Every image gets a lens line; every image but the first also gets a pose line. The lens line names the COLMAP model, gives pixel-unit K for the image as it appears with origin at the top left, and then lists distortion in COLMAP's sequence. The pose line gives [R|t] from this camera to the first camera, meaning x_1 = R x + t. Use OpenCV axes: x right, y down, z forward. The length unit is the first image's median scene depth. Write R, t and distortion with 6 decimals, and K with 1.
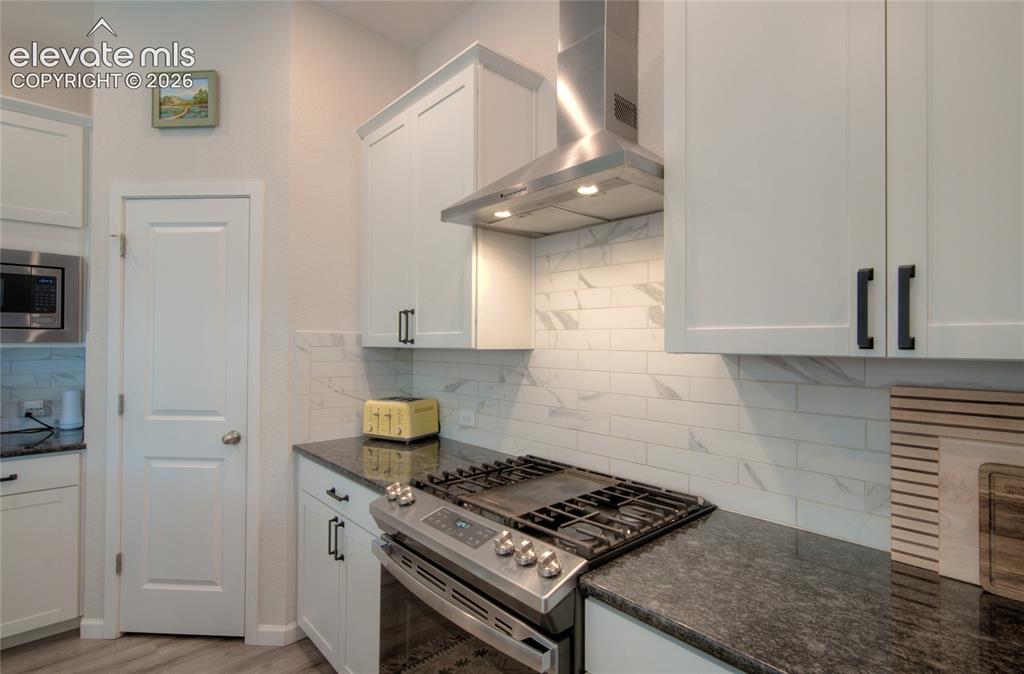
lens RADIAL K [[493.3, 0, 527.6], [0, 493.3, 333.2], [0, 0, 1]] dist [-0.005912, 0.002681]
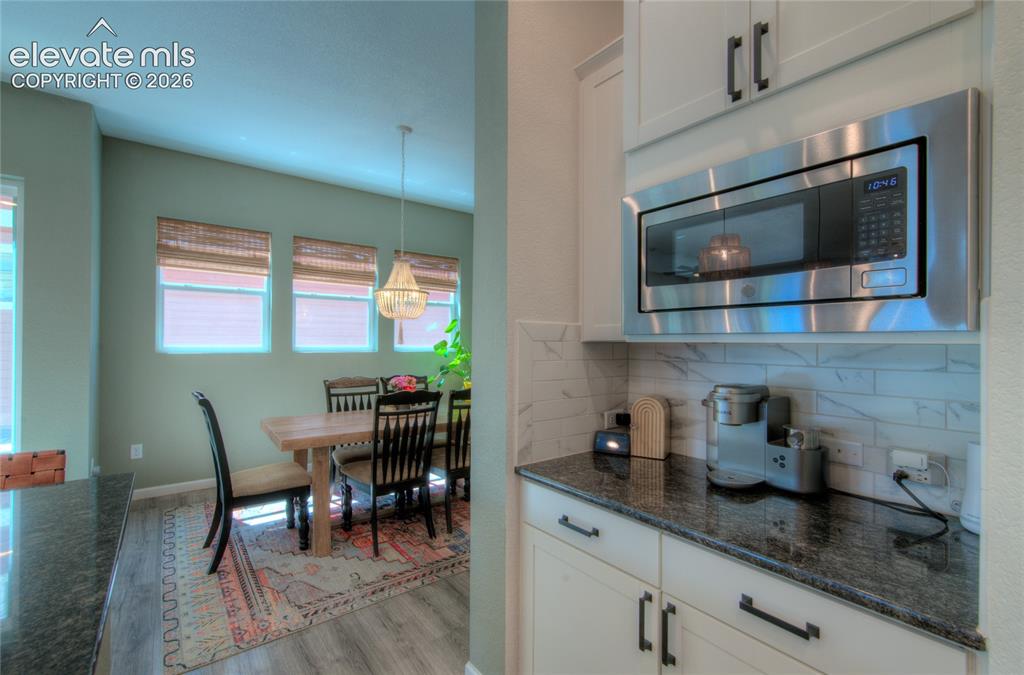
lens RADIAL K [[442.3, 0, 518.5], [0, 442.3, 340.0], [0, 0, 1]] dist [0.001112, 0.000192]
pose [[-0.089308, -0.008155, -0.995971, -0.605857], [0.005851, 0.999945, -0.008713, 0.028317], [0.995987, -0.006605, -0.089255, 0.757269]]
